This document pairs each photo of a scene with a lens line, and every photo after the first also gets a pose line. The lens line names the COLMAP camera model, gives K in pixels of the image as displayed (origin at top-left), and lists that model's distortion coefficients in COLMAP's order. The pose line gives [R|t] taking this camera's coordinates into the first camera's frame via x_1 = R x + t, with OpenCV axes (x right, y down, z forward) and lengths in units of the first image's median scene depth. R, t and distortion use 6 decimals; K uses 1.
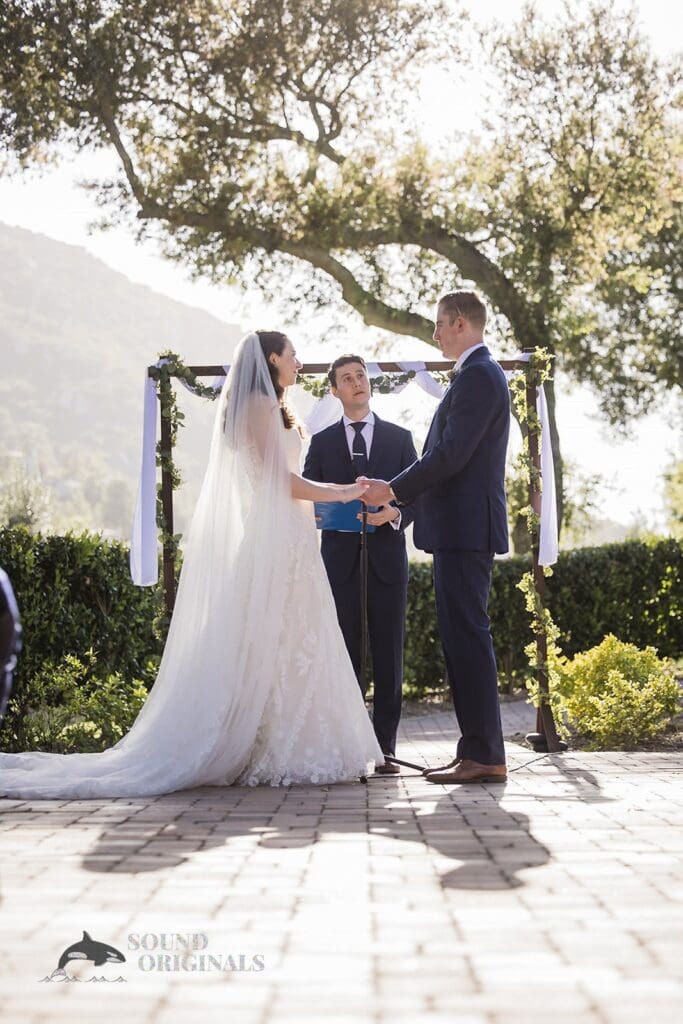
lens RADIAL K [[2468.1, 0, 341.5], [0, 2468.1, 512.0], [0, 0, 1]] dist [0.068166, 0.047799]
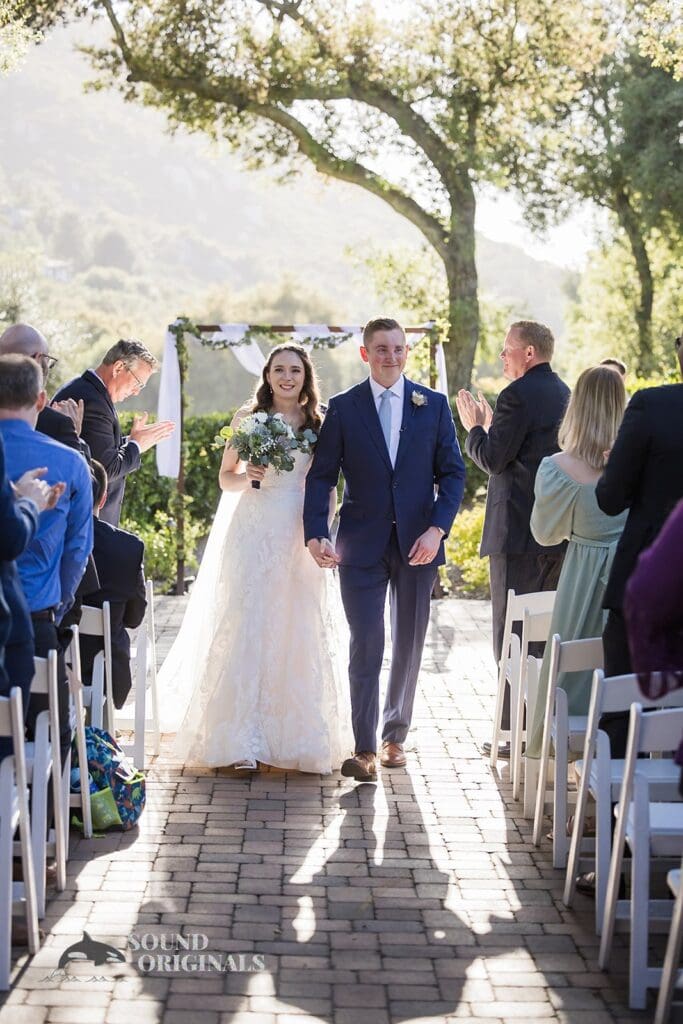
lens RADIAL K [[3504.1, 0, 341.5], [0, 3504.1, 512.0], [0, 0, 1]] dist [0.014739, 1.013354]
pose [[0.999309, 0.026783, 0.025767, -0.017716], [-0.030497, 0.987183, 0.156649, -0.179691], [-0.021242, -0.157326, 0.987318, -0.681763]]
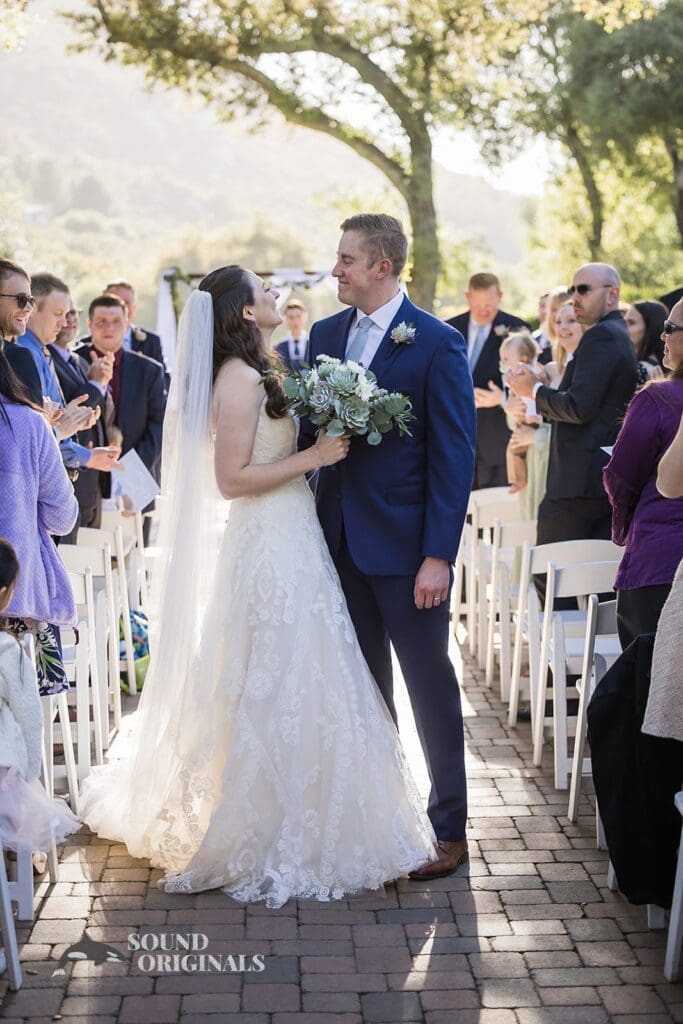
lens RADIAL K [[3865.5, 0, 341.5], [0, 3865.5, 512.0], [0, 0, 1]] dist [0.673331, -0.816126]
pose [[0.999398, -0.010028, 0.033219, -0.030584], [0.004114, 0.984820, 0.173529, -0.227882], [-0.034455, -0.173288, 0.984268, -1.017712]]
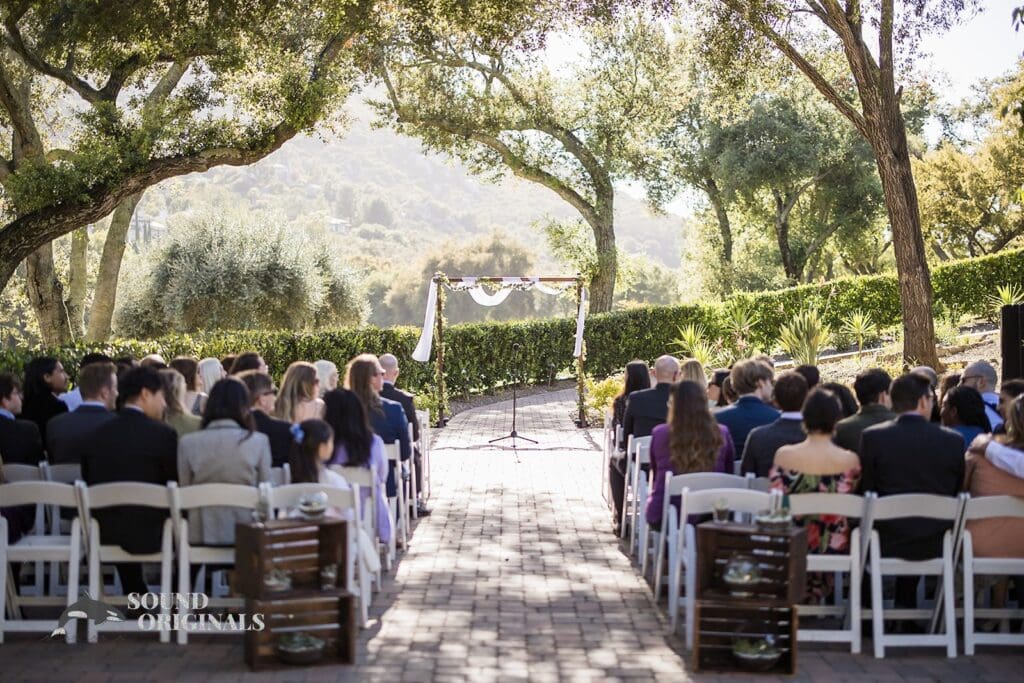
lens RADIAL K [[3865.5, 0, 512.0], [0, 3865.5, 341.5], [0, 0, 1]] dist [0.673331, -0.816126]
pose [[0.999806, 0.012958, 0.014819, -0.035417], [-0.014884, 0.990275, 0.138324, -0.365049], [-0.012883, -0.138518, 0.990276, -1.993937]]
